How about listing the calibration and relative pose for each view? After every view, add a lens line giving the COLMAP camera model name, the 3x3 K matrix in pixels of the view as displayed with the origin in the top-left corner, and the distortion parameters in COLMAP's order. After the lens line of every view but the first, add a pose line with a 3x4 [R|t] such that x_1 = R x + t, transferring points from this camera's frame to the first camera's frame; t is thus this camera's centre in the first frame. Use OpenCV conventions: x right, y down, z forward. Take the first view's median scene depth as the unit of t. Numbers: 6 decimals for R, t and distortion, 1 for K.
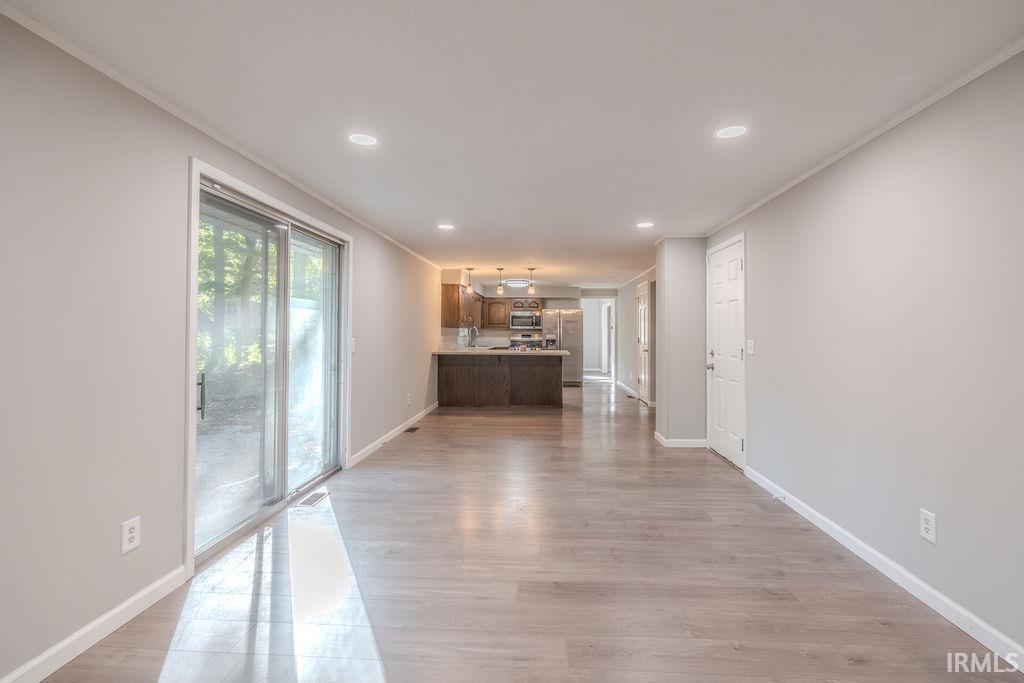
lens RADIAL K [[464.1, 0, 515.6], [0, 464.1, 327.8], [0, 0, 1]] dist [-0.000363, 0.000203]
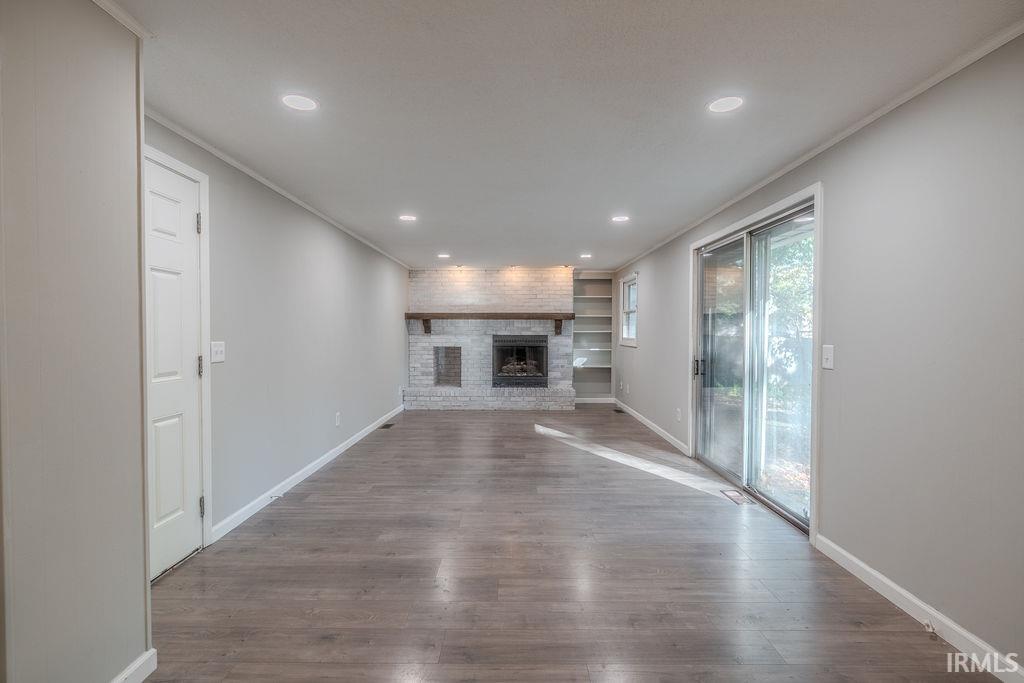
lens RADIAL K [[464.1, 0, 515.6], [0, 464.1, 327.8], [0, 0, 1]] dist [-0.000363, 0.000203]
pose [[-0.997893, -0.007312, -0.064472, 0.116063], [-0.006331, 0.999861, -0.015413, 0.014605], [0.064576, -0.014973, -0.997800, 1.912119]]
